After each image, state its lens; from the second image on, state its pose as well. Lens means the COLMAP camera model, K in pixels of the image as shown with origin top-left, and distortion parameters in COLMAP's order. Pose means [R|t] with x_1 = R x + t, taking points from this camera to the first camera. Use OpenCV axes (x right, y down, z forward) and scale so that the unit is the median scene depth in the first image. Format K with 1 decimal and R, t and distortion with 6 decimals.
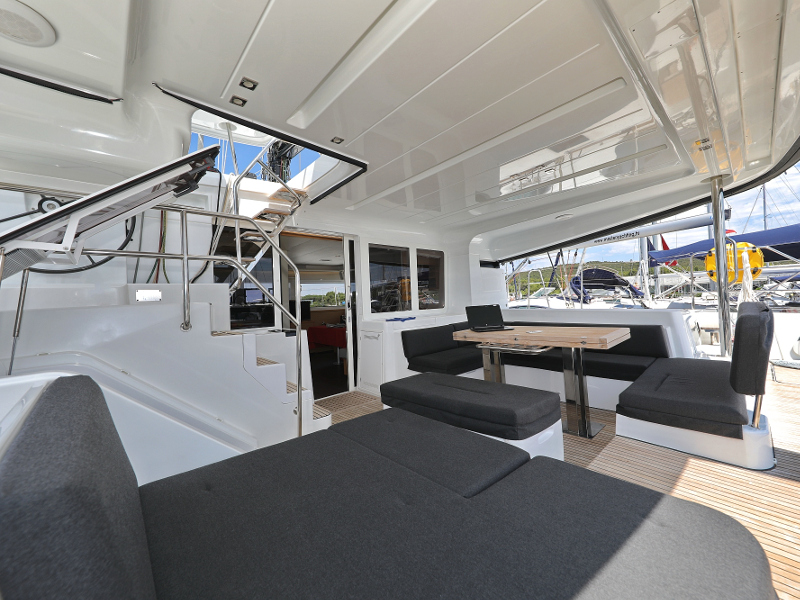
lens RADIAL K [[308.1, 0, 397.6], [0, 308.1, 302.7], [0, 0, 1]] dist [-0.003294, -0.000097]
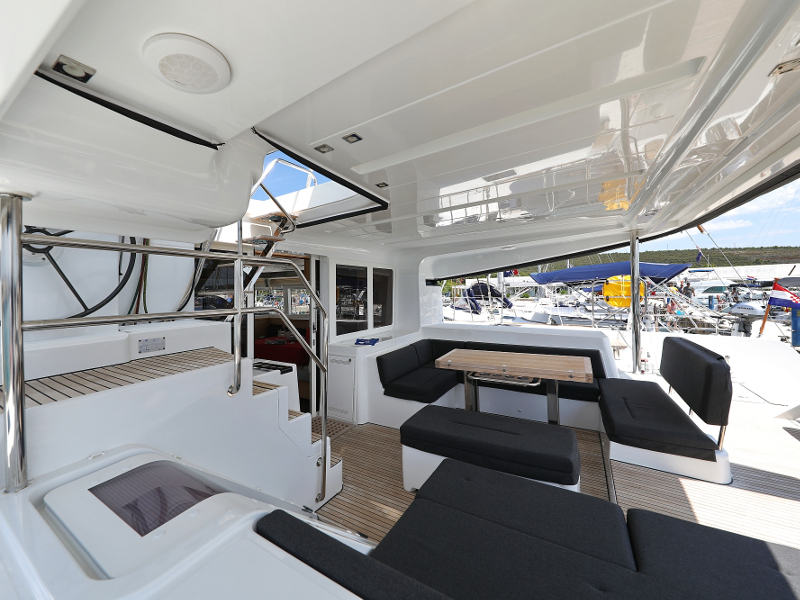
lens RADIAL K [[308.1, 0, 355.2], [0, 308.1, 296.0], [0, 0, 1]] dist [-0.003294, -0.000097]
pose [[0.972372, 0.015134, 0.232945, -0.314676], [-0.014359, 0.999884, -0.005023, -0.106142], [-0.232994, 0.001539, 0.972477, 0.044688]]
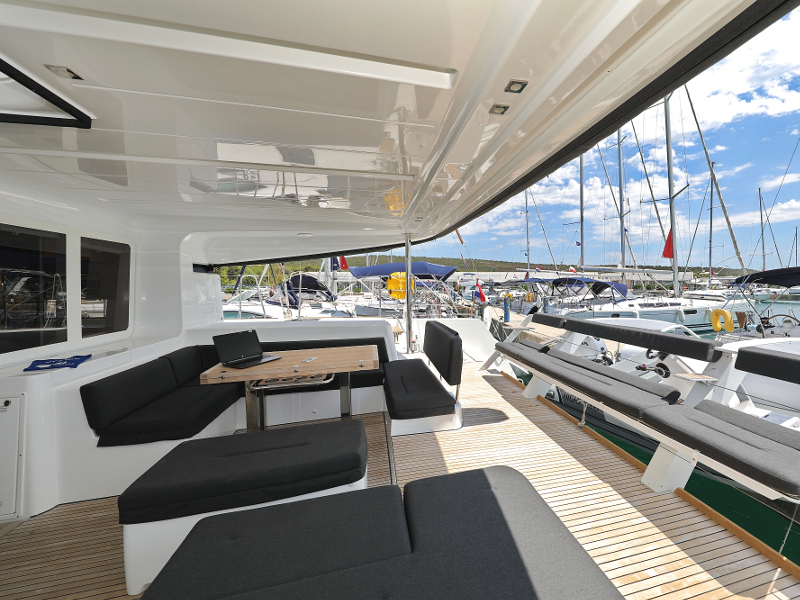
lens RADIAL K [[325.6, 0, 448.7], [0, 325.6, 292.3], [0, 0, 1]] dist [-0.002232, -0.000789]
pose [[0.453890, 0.016484, 0.890905, -0.240041], [-0.013033, 0.999845, -0.011860, -0.095354], [-0.890962, -0.006229, 0.454034, 0.100447]]
